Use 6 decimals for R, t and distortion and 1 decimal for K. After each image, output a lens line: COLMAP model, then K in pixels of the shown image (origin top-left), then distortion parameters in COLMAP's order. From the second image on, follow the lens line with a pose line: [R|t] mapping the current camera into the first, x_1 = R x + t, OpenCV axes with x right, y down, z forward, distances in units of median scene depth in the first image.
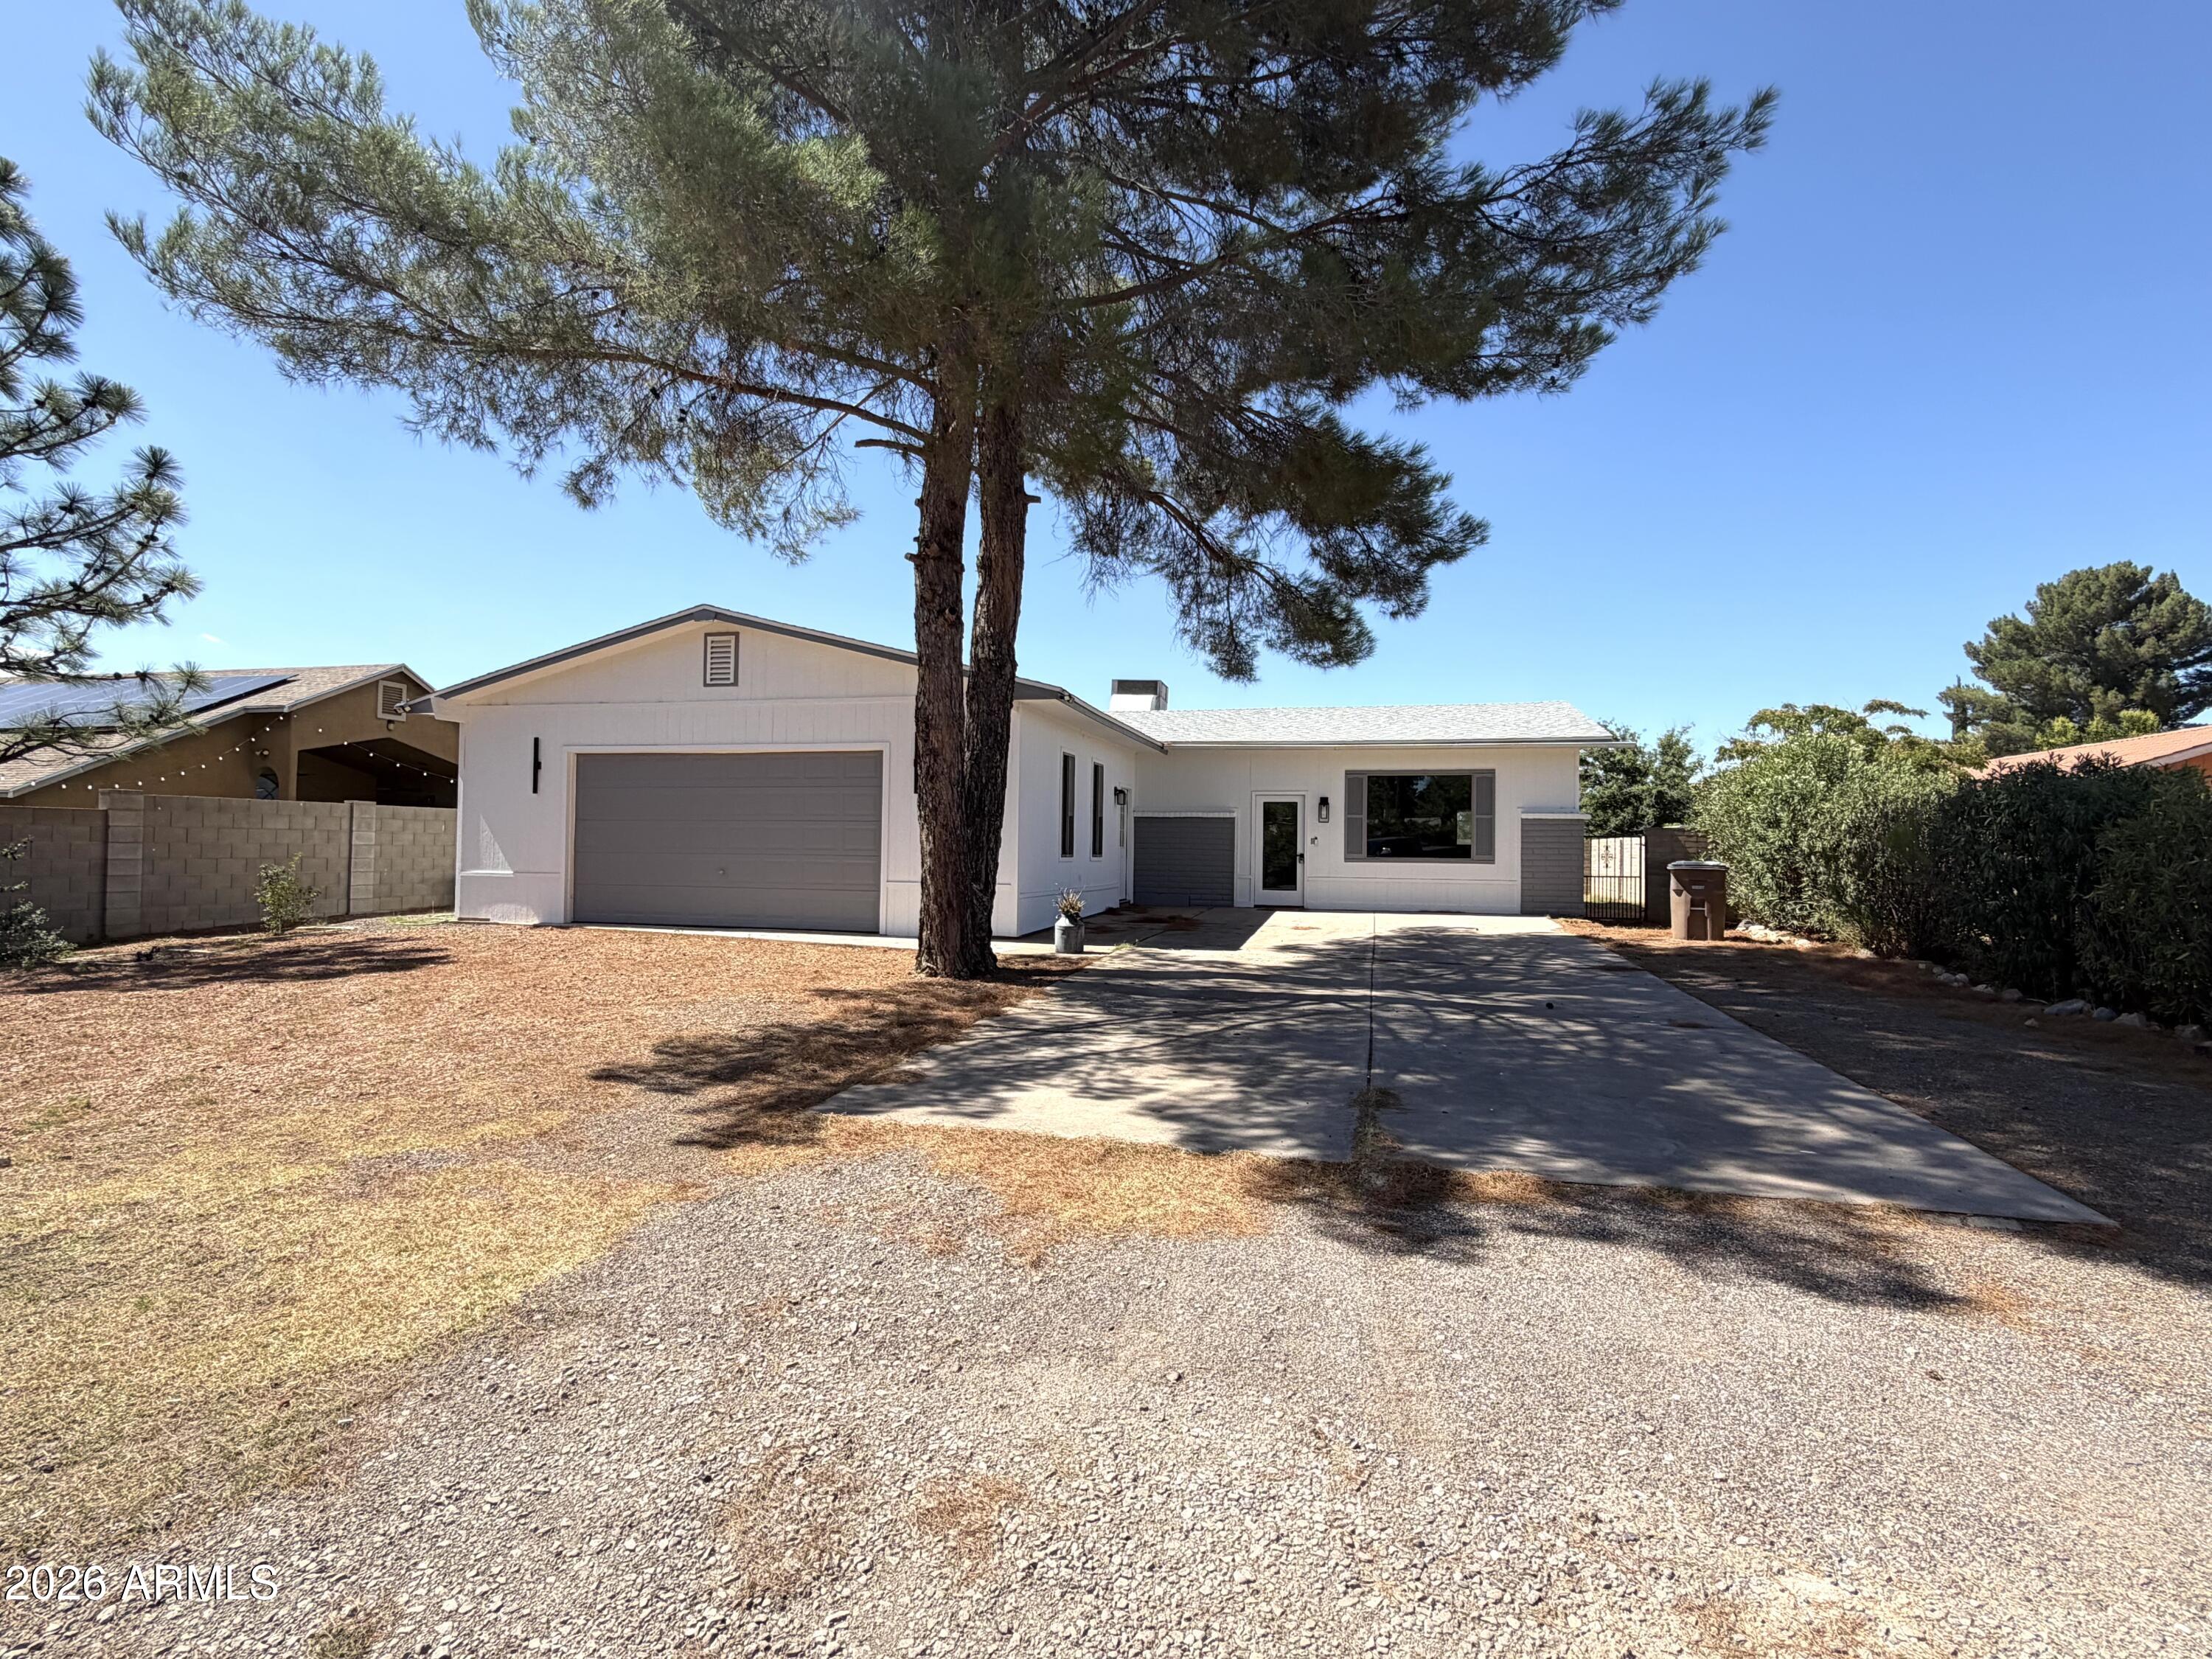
lens RADIAL K [[1081.4, 0, 1097.9], [0, 1081.4, 818.0], [0, 0, 1]] dist [0.013051, 0.000536]
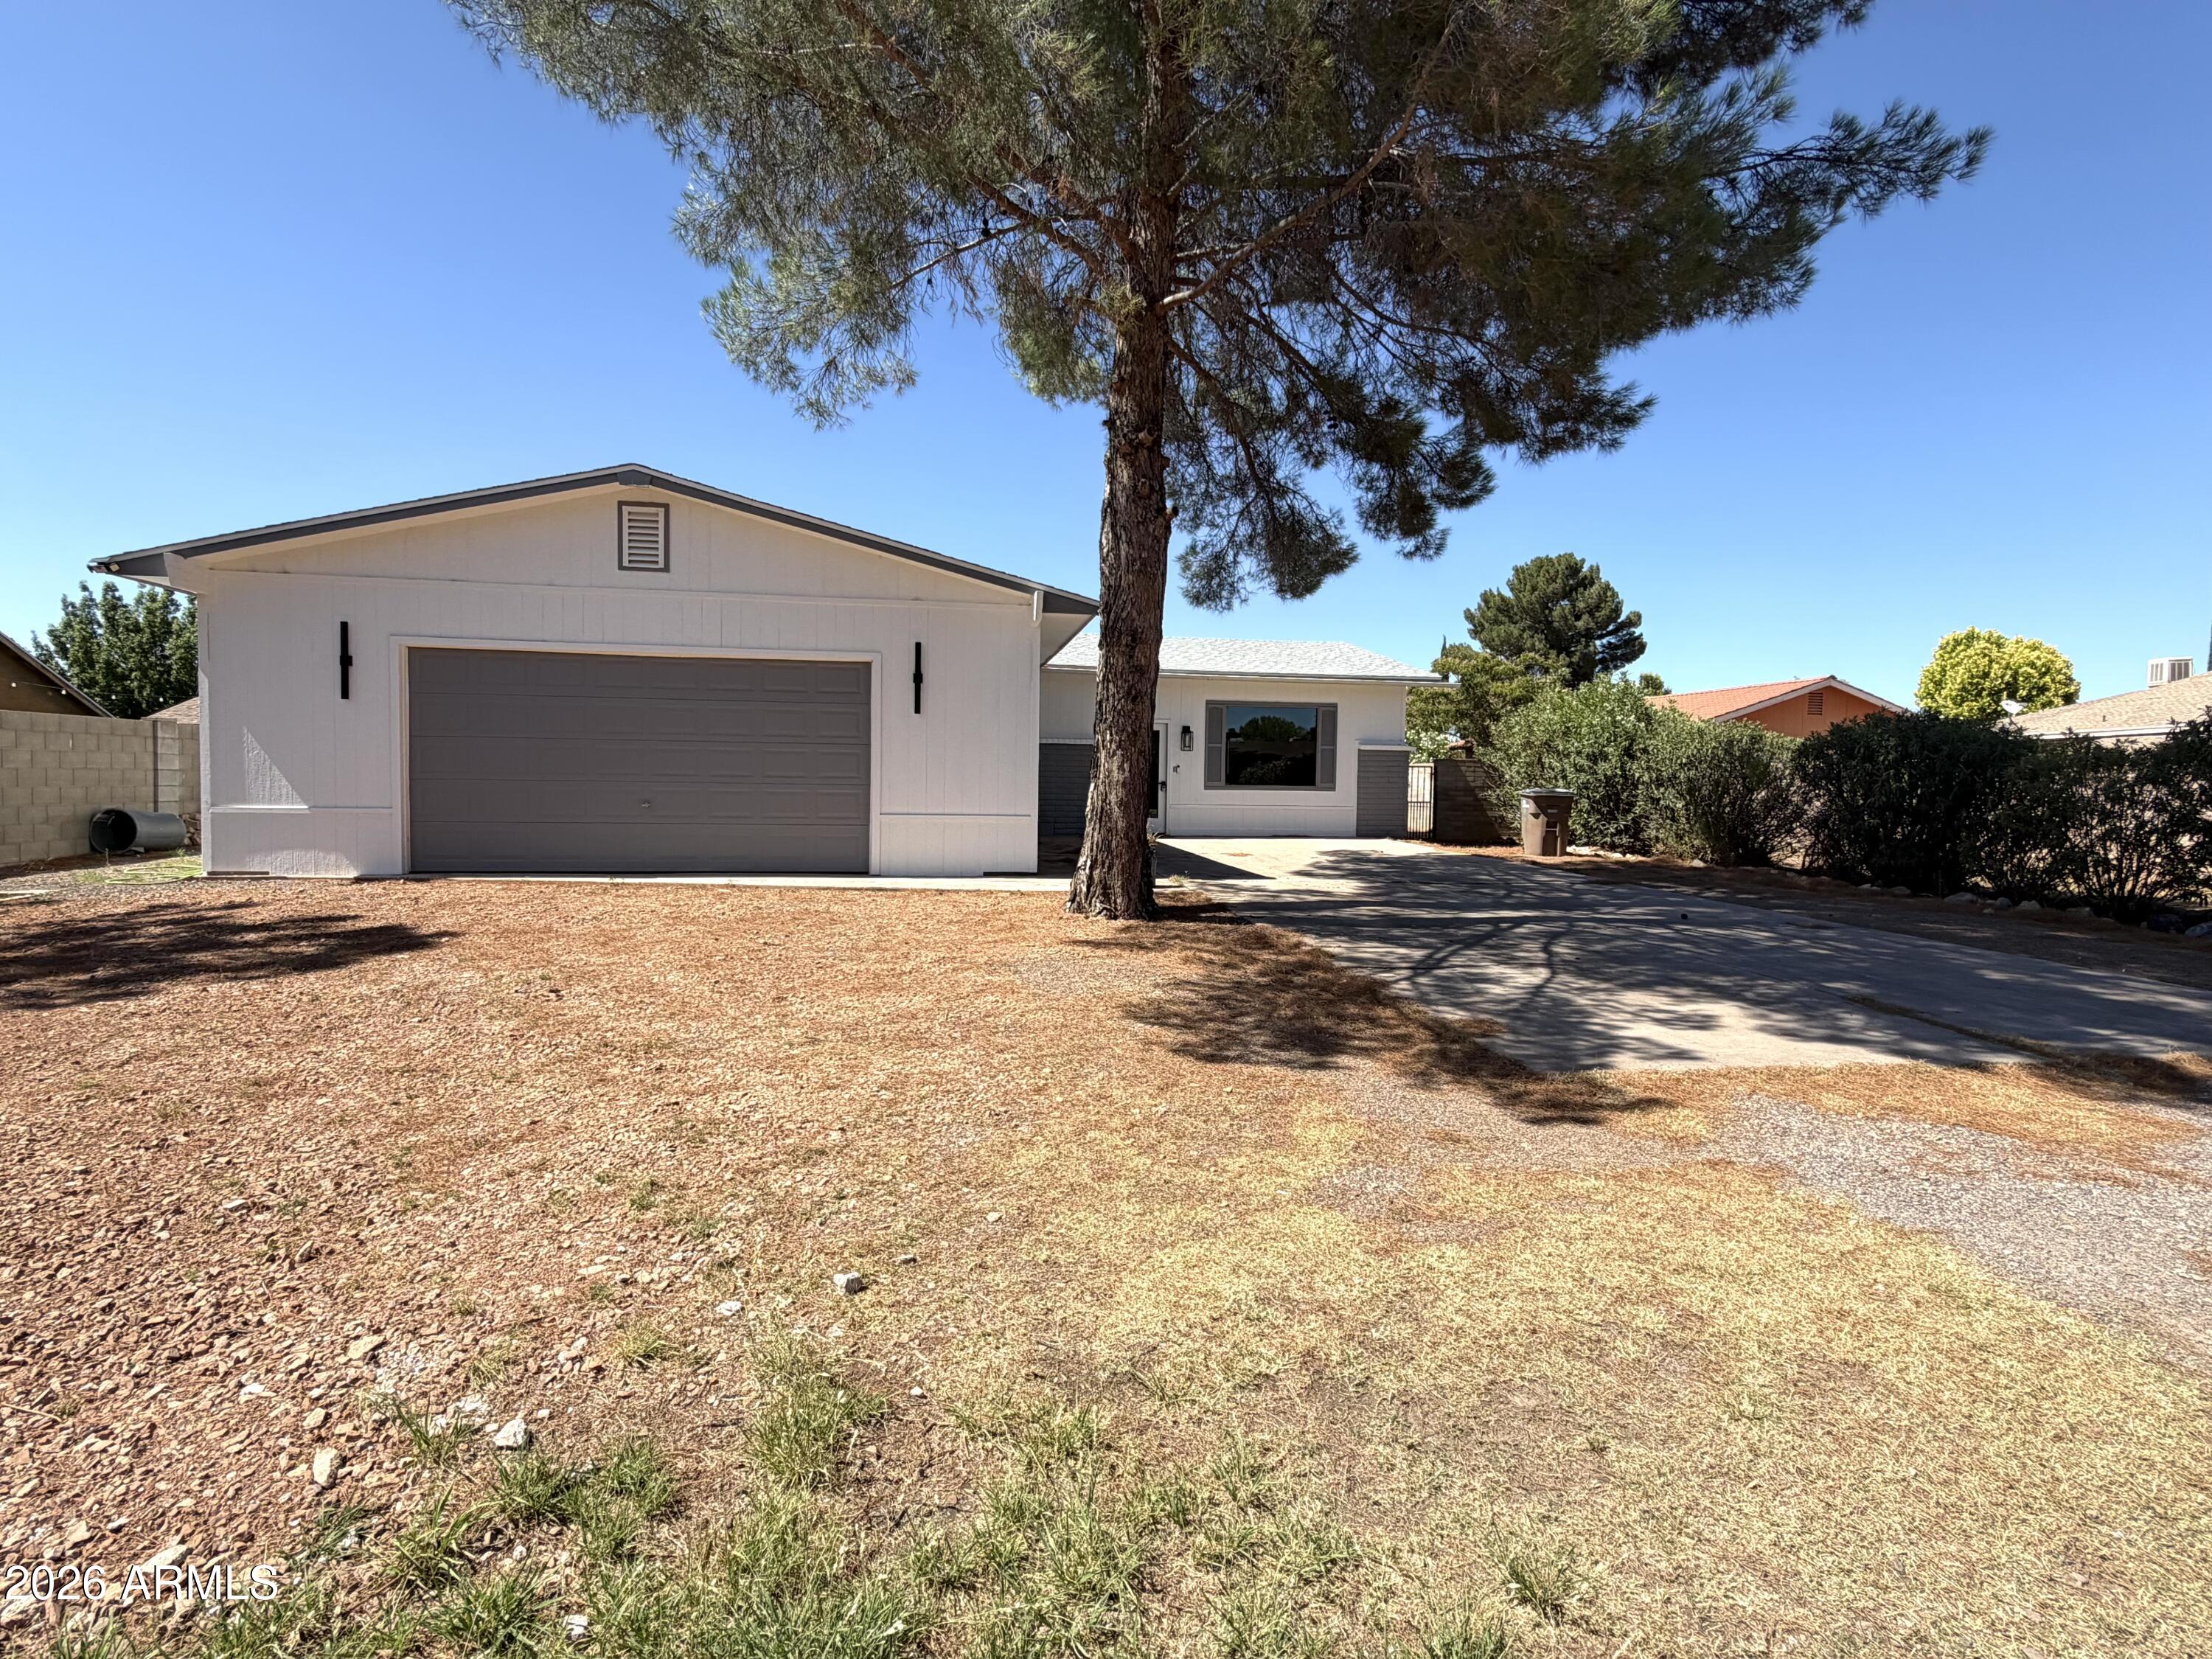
lens RADIAL K [[1081.4, 0, 1103.7], [0, 1081.4, 835.1], [0, 0, 1]] dist [0.013051, 0.000536]
pose [[0.915514, -0.019348, 0.401821, -0.288800], [-0.014845, 0.996538, 0.081807, 0.000839], [-0.402012, -0.080860, 0.912057, 0.098455]]
